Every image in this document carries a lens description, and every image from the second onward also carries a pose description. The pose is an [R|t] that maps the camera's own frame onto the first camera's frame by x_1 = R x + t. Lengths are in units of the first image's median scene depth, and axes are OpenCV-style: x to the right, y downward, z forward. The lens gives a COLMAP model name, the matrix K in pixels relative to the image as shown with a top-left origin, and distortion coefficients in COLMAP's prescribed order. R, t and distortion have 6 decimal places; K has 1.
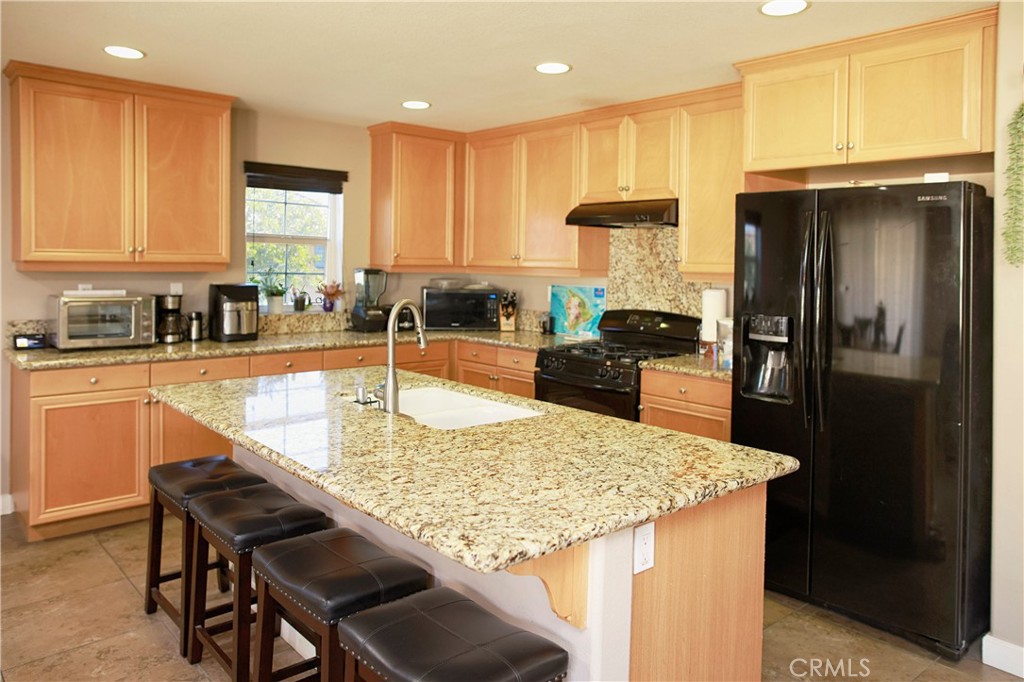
lens RADIAL K [[720.1, 0, 512.0], [0, 720.1, 341.0], [0, 0, 1]] dist [-0.010024, -0.004553]
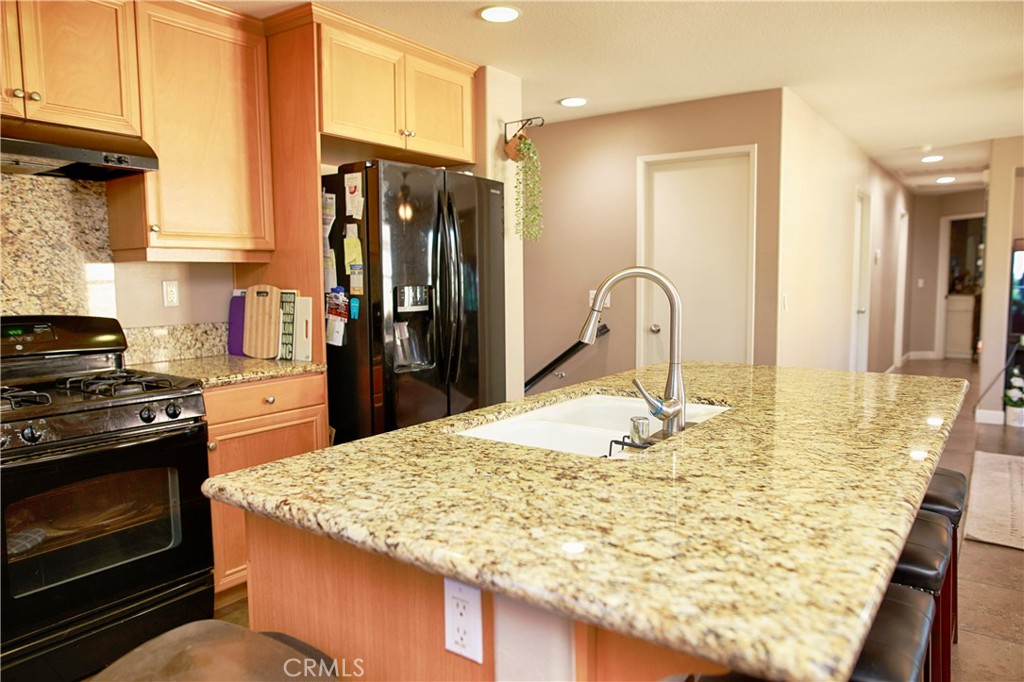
lens RADIAL K [[720.1, 0, 512.0], [0, 720.1, 341.0], [0, 0, 1]] dist [-0.010024, -0.004553]
pose [[-0.238274, -0.102142, 0.965812, -0.466458], [0.111245, 0.985038, 0.131621, -0.054593], [-0.964806, 0.138803, -0.223346, 0.758661]]
